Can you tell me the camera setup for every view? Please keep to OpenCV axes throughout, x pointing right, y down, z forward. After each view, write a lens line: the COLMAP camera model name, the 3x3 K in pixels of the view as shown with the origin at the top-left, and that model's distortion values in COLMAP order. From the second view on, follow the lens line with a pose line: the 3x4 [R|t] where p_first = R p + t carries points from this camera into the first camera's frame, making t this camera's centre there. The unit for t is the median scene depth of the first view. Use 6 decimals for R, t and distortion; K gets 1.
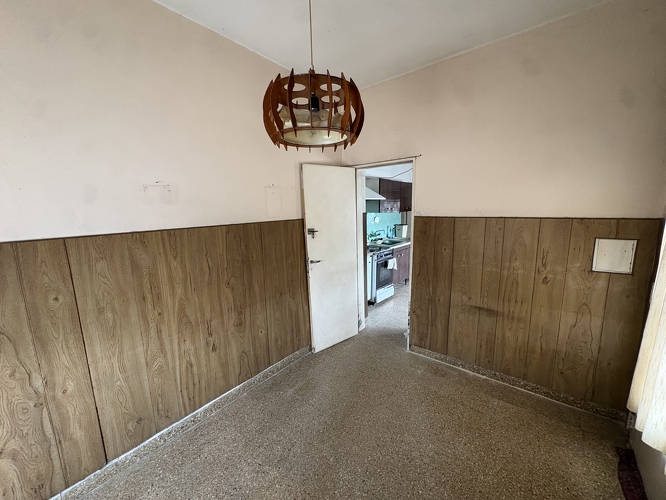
lens RADIAL K [[265.8, 0, 332.5], [0, 265.8, 249.6], [0, 0, 1]] dist [0.001481, -0.000362]
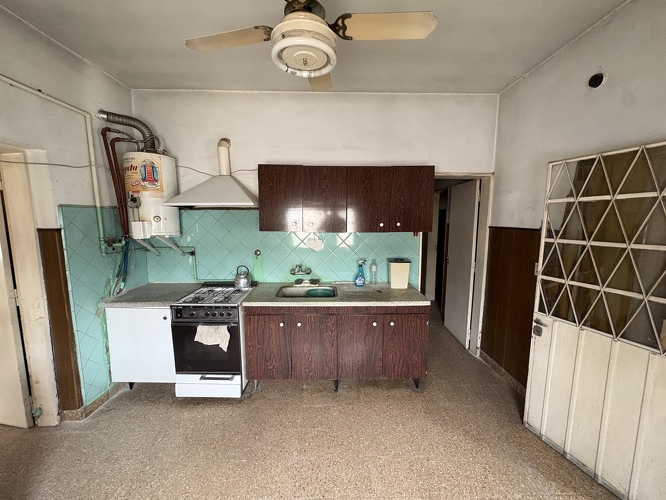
lens RADIAL K [[265.8, 0, 333.5], [0, 265.8, 250.6], [0, 0, 1]] dist [0.001481, -0.000362]
pose [[0.642364, 0.117394, -0.757355, 0.547345], [-0.144515, 0.989025, 0.030731, -0.117272], [0.752651, 0.089709, 0.652279, 0.668301]]
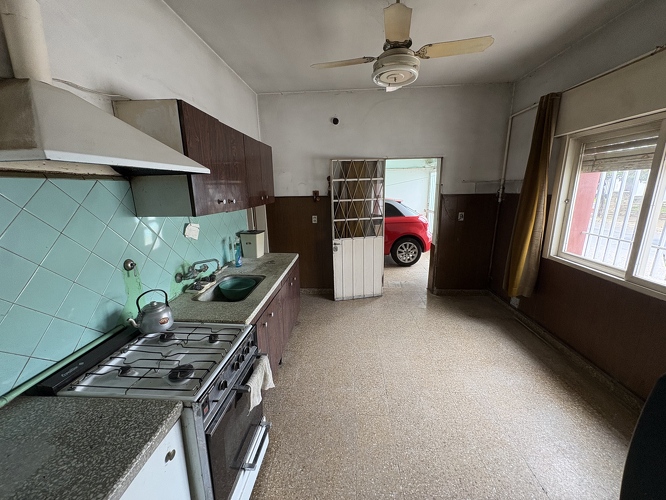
lens RADIAL K [[265.8, 0, 332.3], [0, 265.8, 250.6], [0, 0, 1]] dist [0.001481, -0.000362]
pose [[0.817786, -0.130039, 0.560639, 0.112703], [0.104011, 0.991493, 0.078257, -0.091710], [-0.566046, -0.005684, 0.824354, 0.566339]]
